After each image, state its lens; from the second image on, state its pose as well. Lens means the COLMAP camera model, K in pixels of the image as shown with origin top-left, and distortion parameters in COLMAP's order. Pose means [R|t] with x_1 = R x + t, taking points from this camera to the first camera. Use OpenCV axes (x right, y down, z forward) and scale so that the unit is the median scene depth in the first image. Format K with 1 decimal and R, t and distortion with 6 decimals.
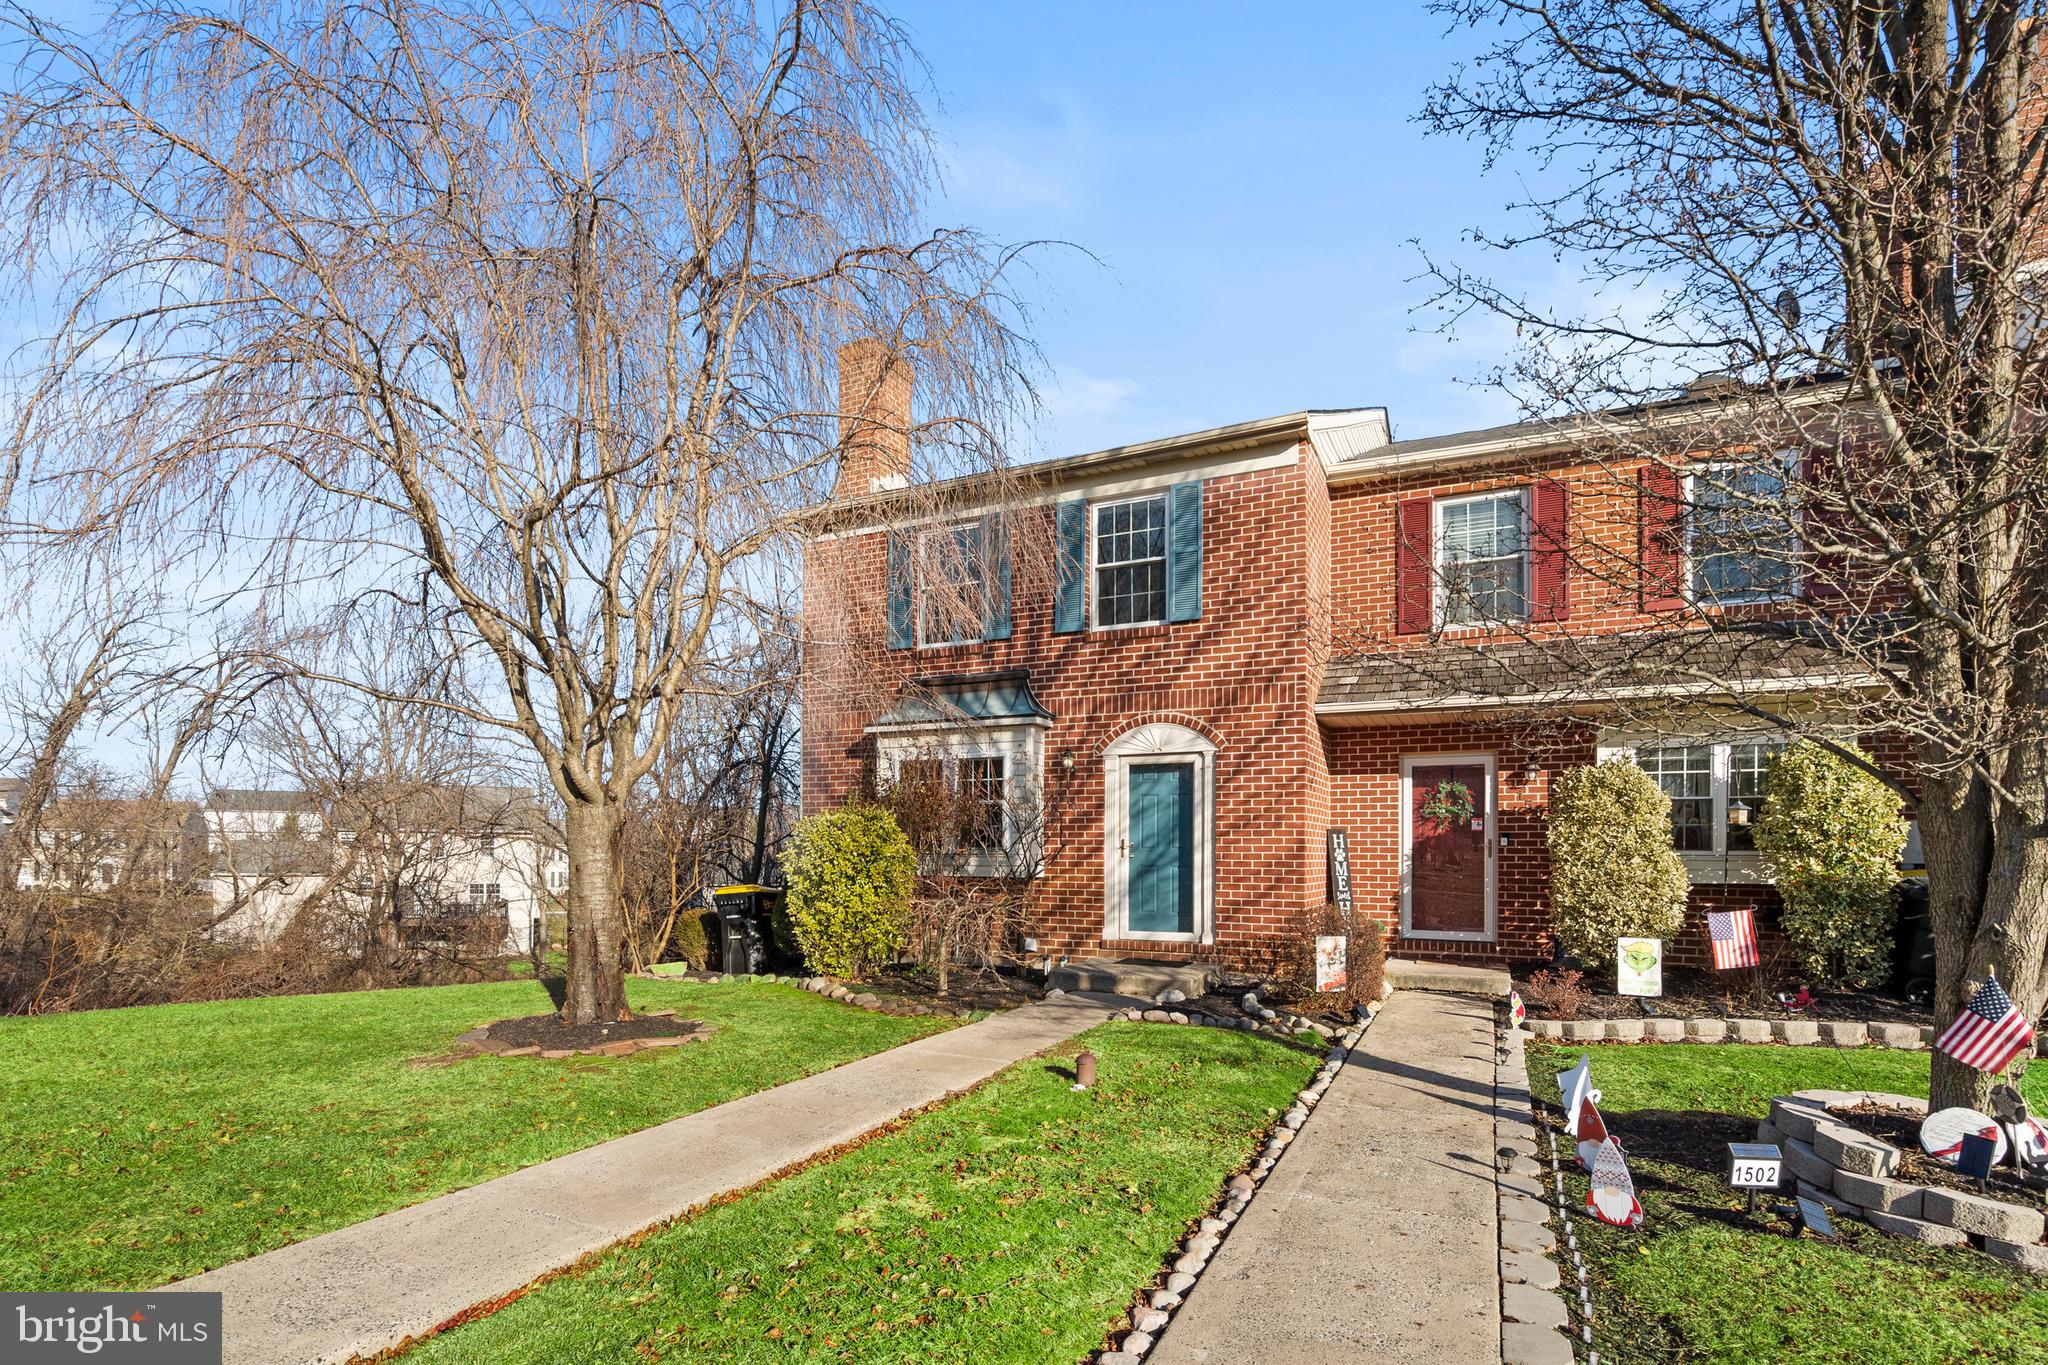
lens RADIAL K [[974.8, 0, 1026.3], [0, 974.8, 854.0], [0, 0, 1]] dist [0.000241, 0.000150]
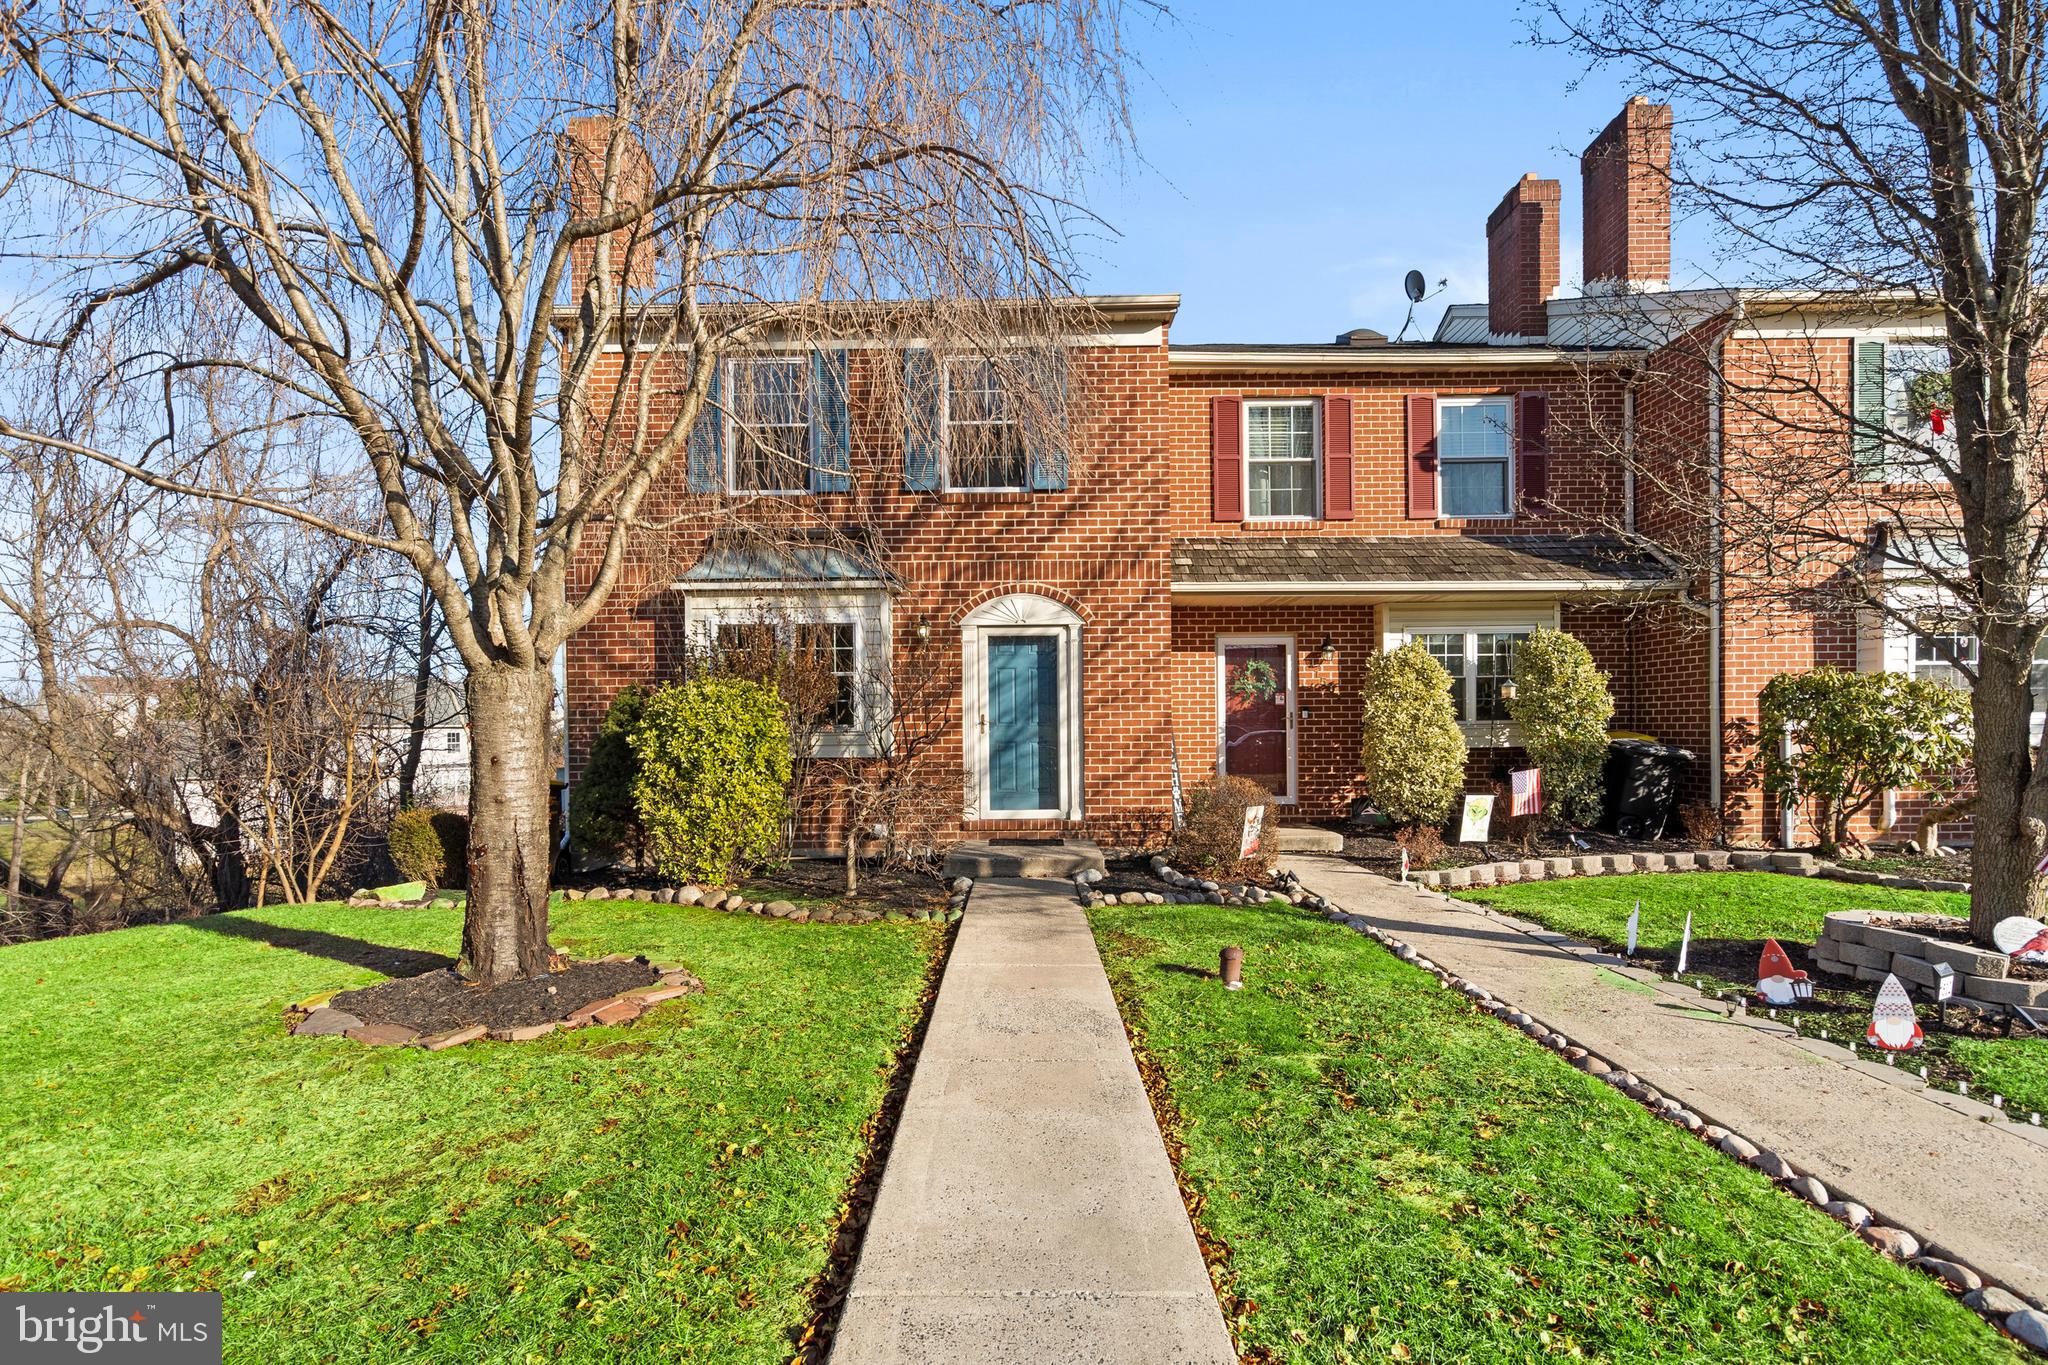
lens RADIAL K [[946.3, 0, 1018.6], [0, 946.3, 740.6], [0, 0, 1]] dist [-0.001515, 0.000045]
pose [[0.905523, -0.018336, 0.423900, -0.268956], [0.013703, 0.999808, 0.013976, -0.002273], [-0.424075, -0.006847, 0.905601, 0.154152]]
